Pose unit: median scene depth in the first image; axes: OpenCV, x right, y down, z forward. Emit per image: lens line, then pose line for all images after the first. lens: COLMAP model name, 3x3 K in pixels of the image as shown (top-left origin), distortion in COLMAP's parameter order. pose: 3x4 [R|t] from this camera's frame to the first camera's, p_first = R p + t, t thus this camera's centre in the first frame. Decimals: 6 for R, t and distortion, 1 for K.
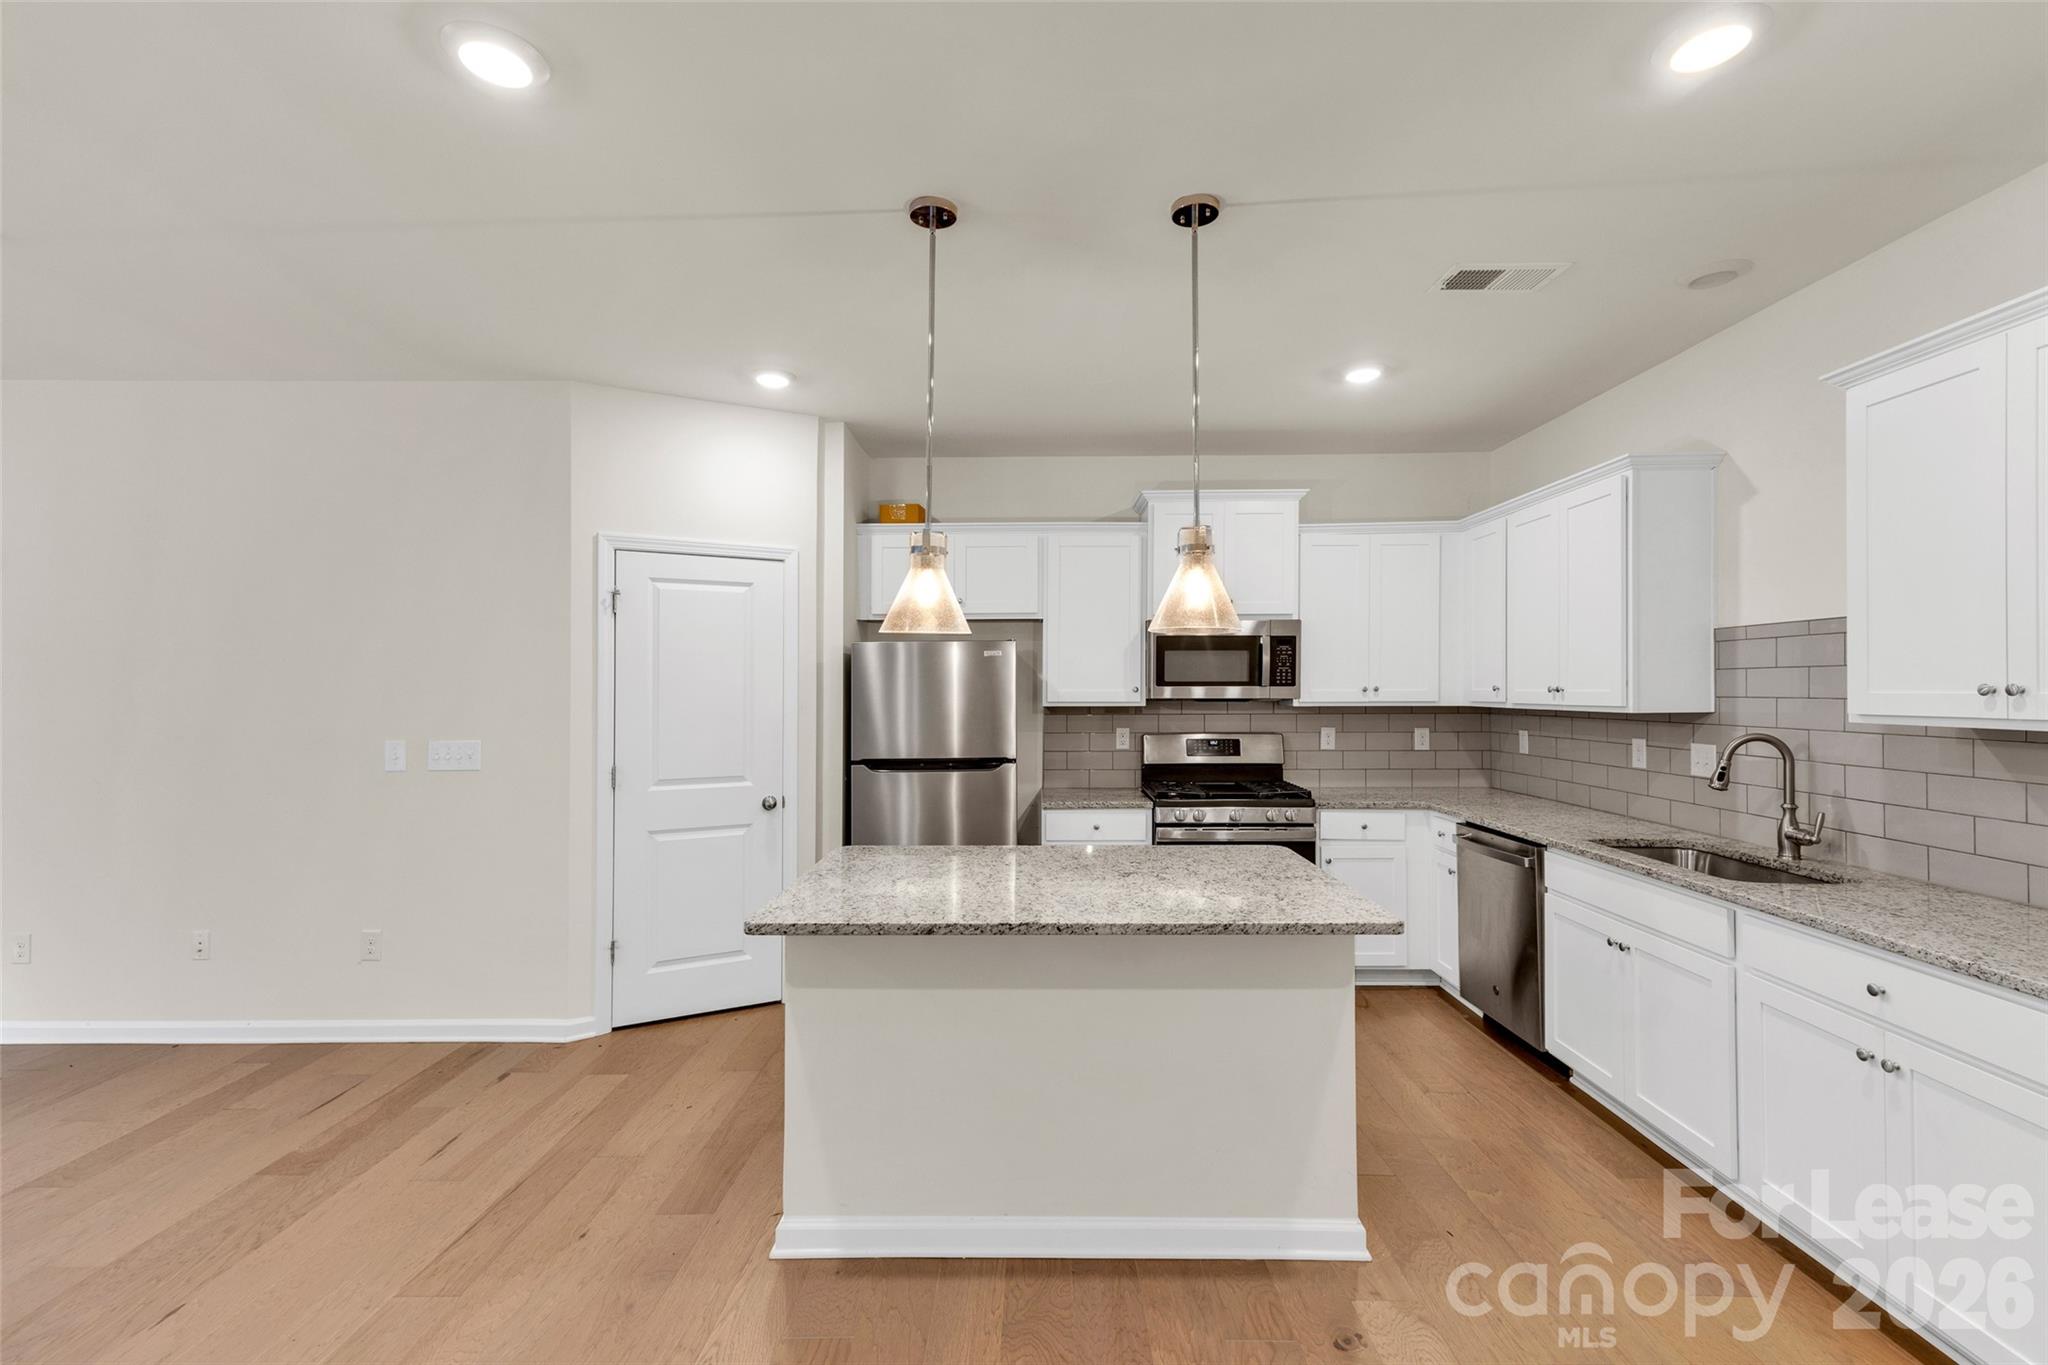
lens RADIAL K [[882.5, 0, 1028.4], [0, 882.5, 687.1], [0, 0, 1]] dist [0.011965, -0.003686]
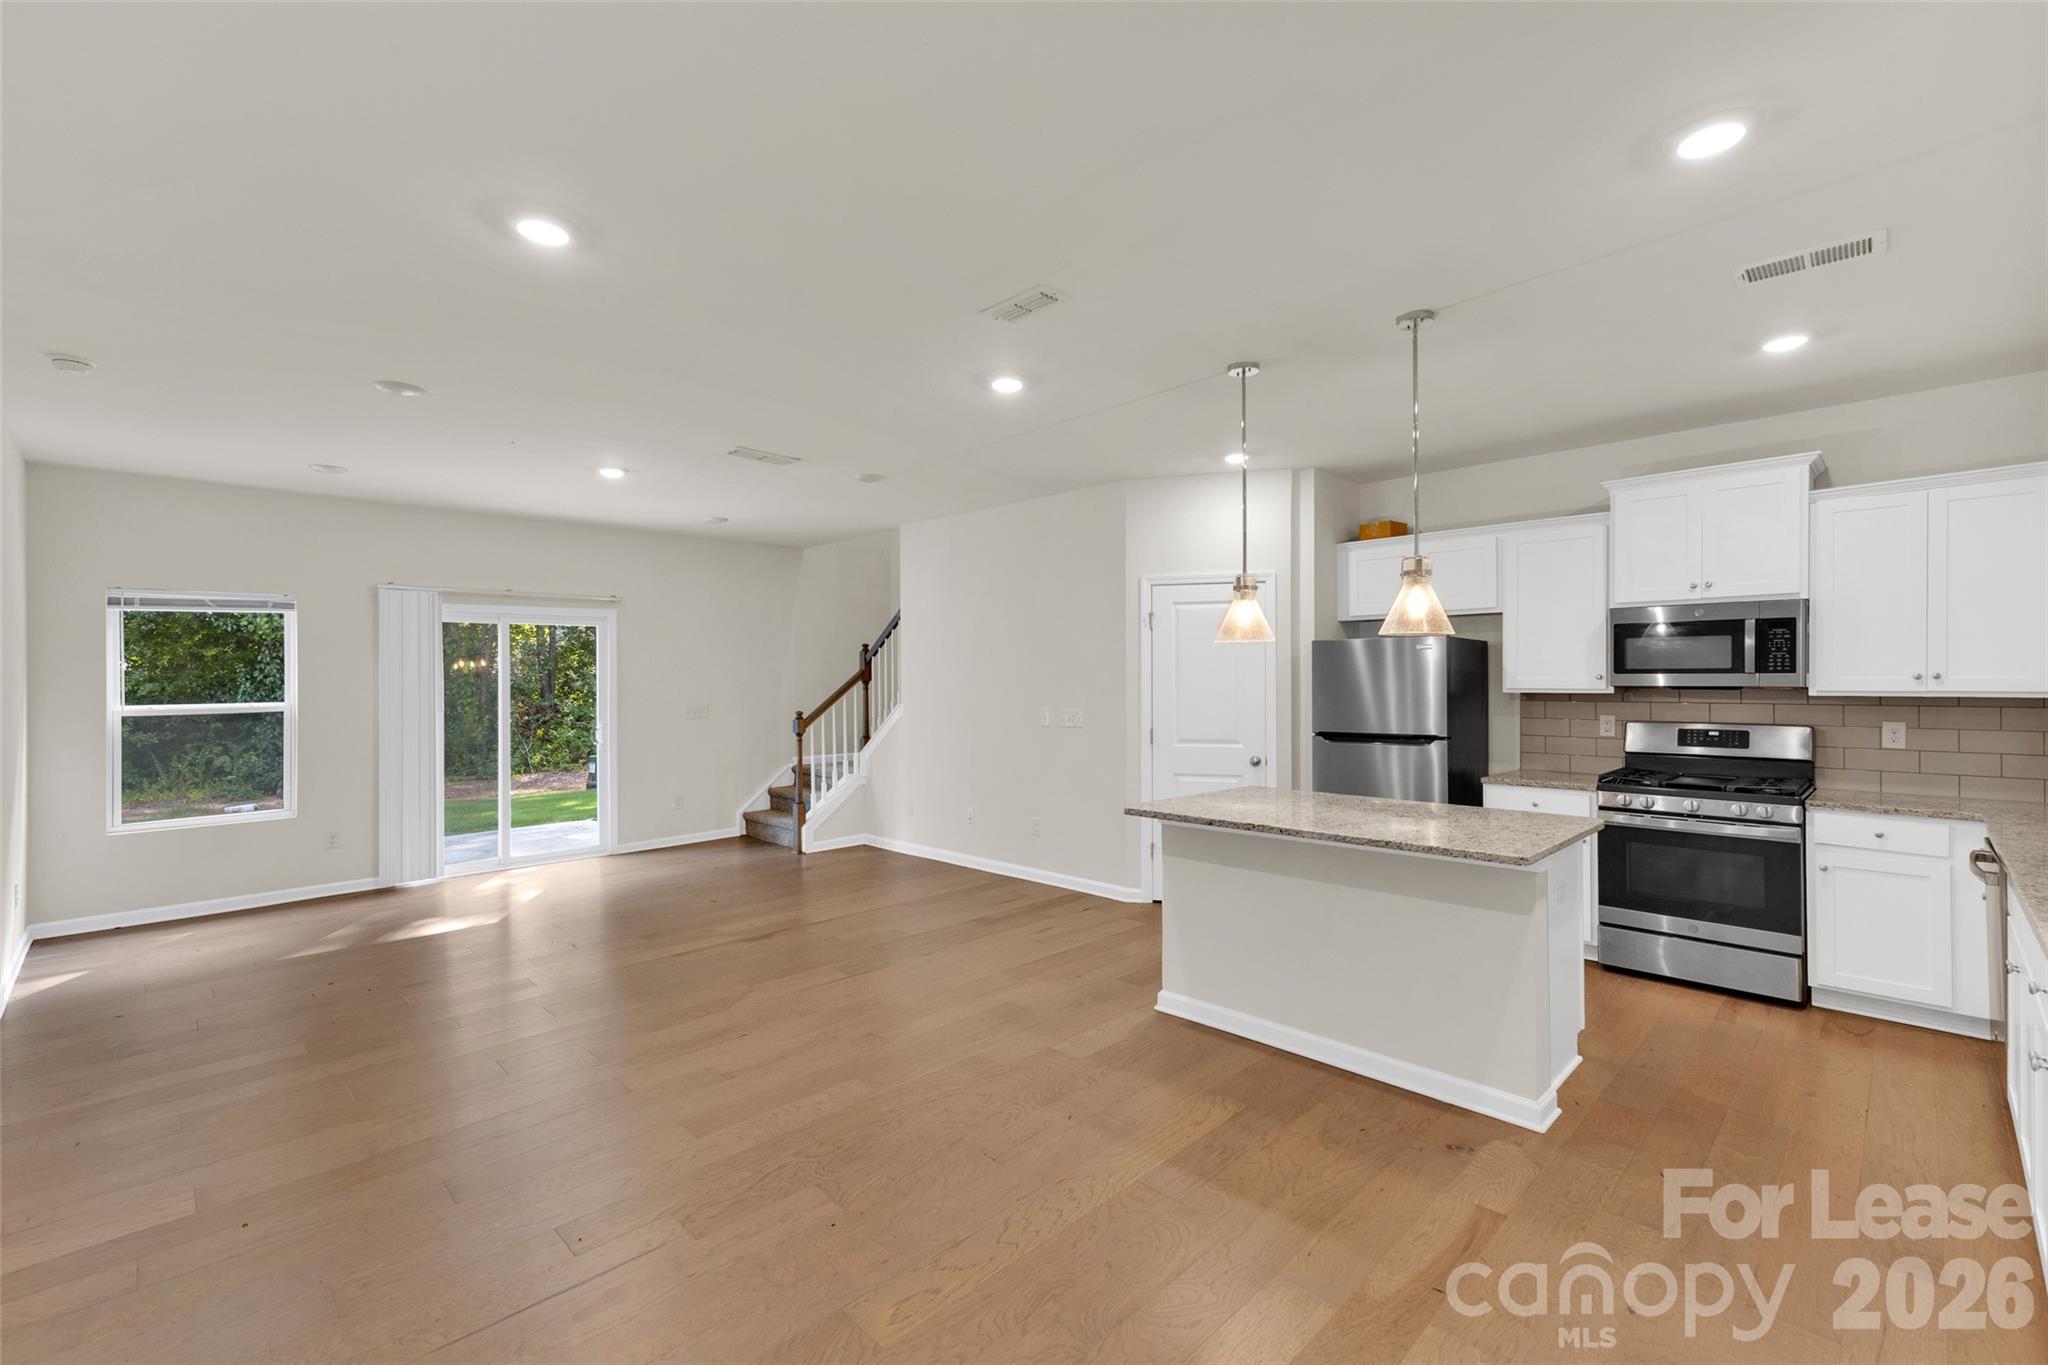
lens RADIAL K [[897.4, 0, 1022.9], [0, 897.4, 695.5], [0, 0, 1]] dist [-0.010825, 0.016211]
pose [[0.709890, 0.012975, -0.704193, 0.406922], [0.003599, 0.999750, 0.022049, -0.001298], [0.704303, -0.018186, 0.709666, -0.219317]]
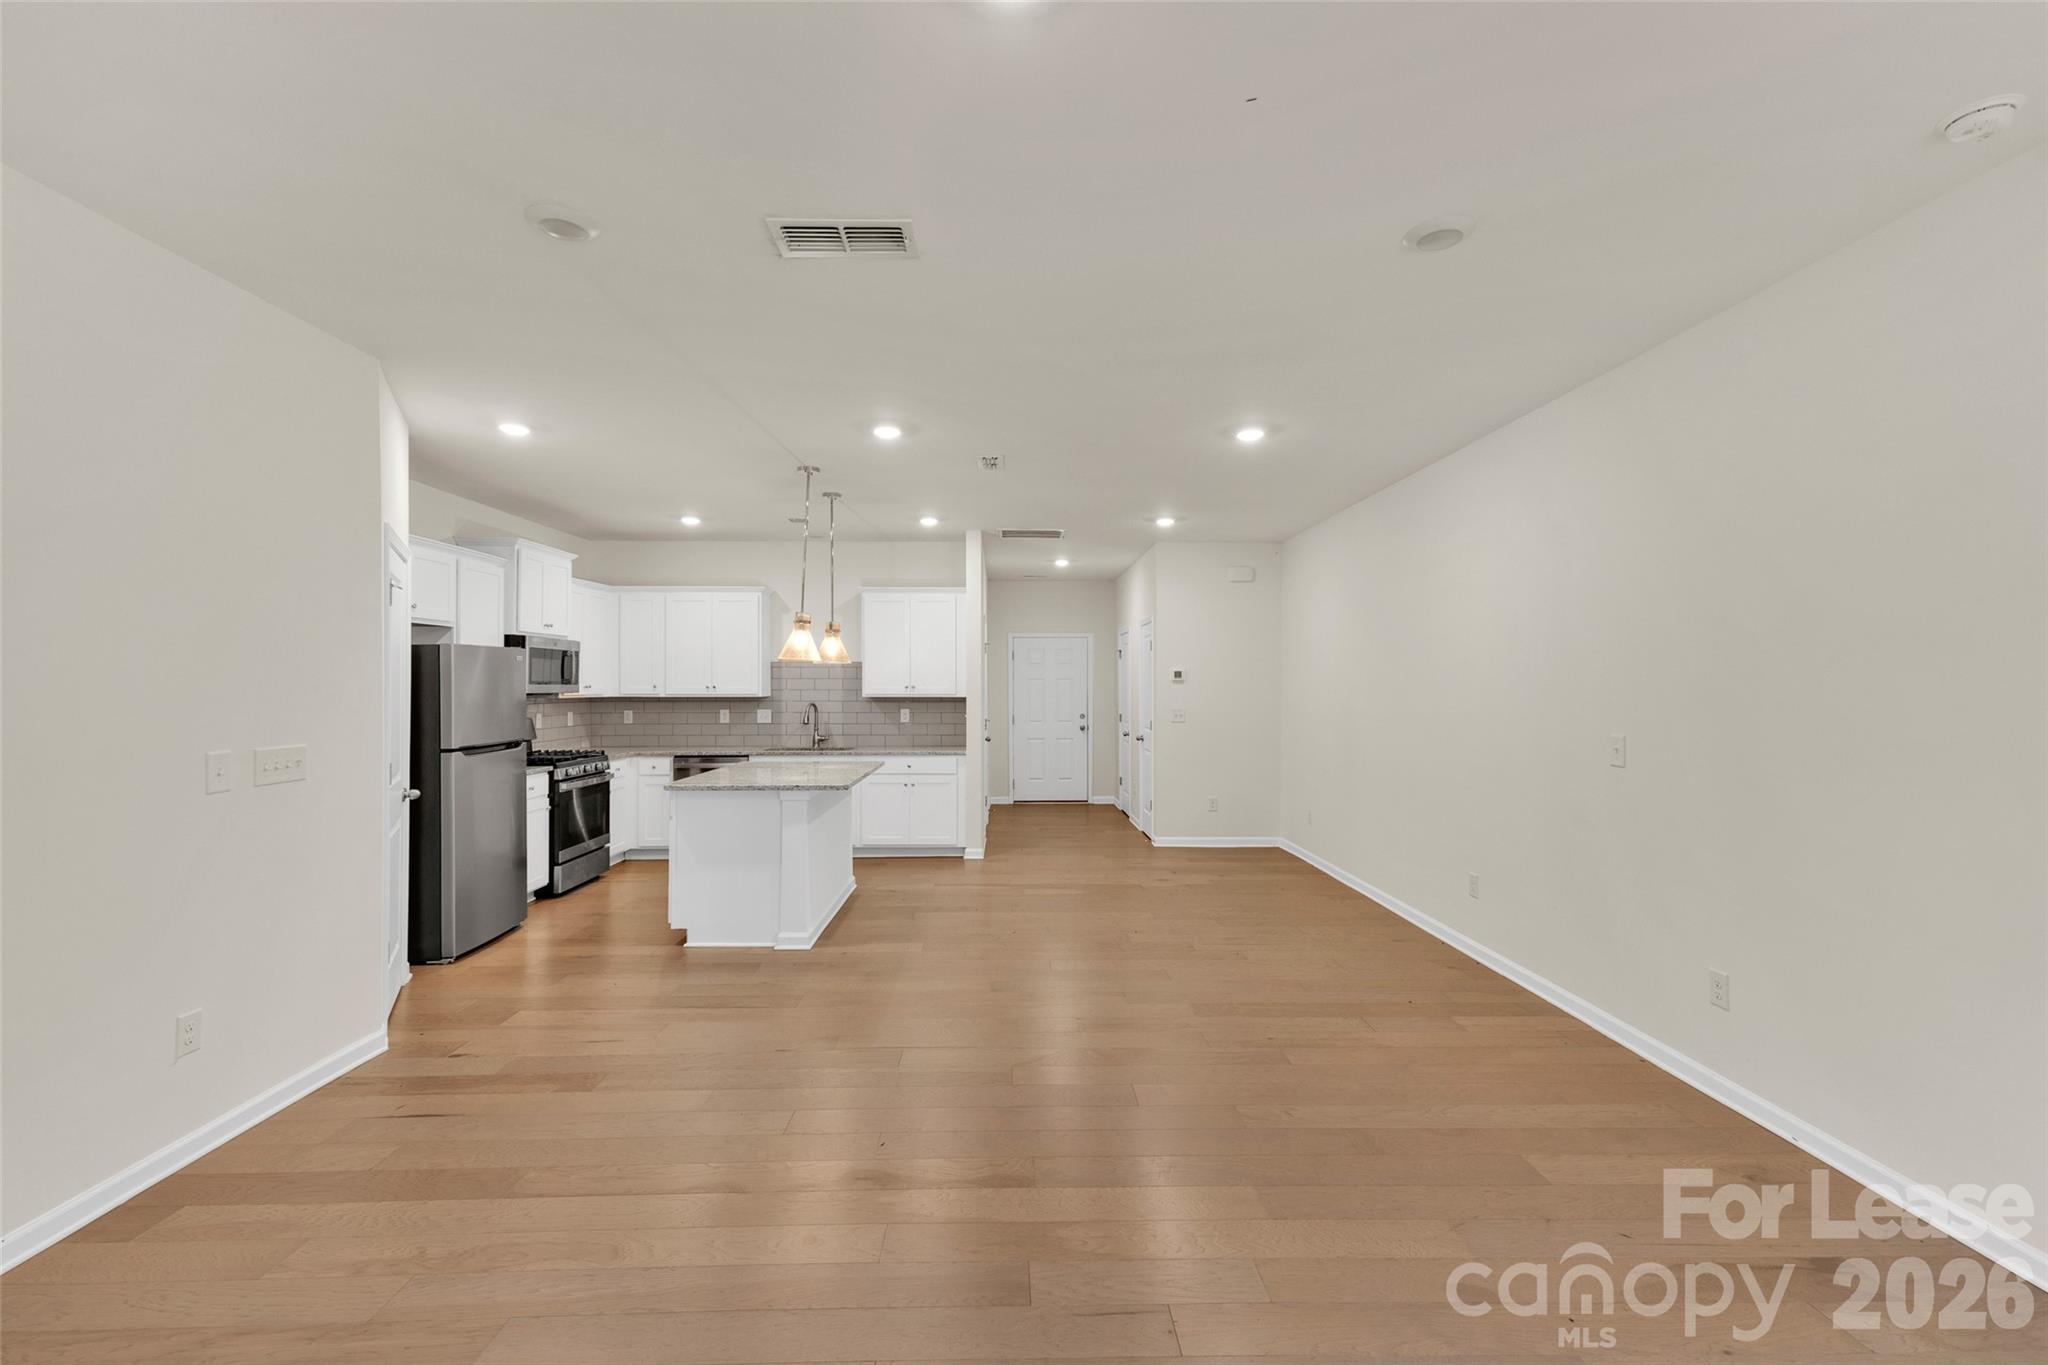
lens RADIAL K [[897.4, 0, 1022.9], [0, 897.4, 695.5], [0, 0, 1]] dist [-0.010825, 0.016211]
pose [[-0.031869, -0.006747, 0.999469, -1.342133], [-0.000671, 0.999977, 0.006729, 0.007758], [-0.999492, -0.000457, -0.031873, 0.299522]]
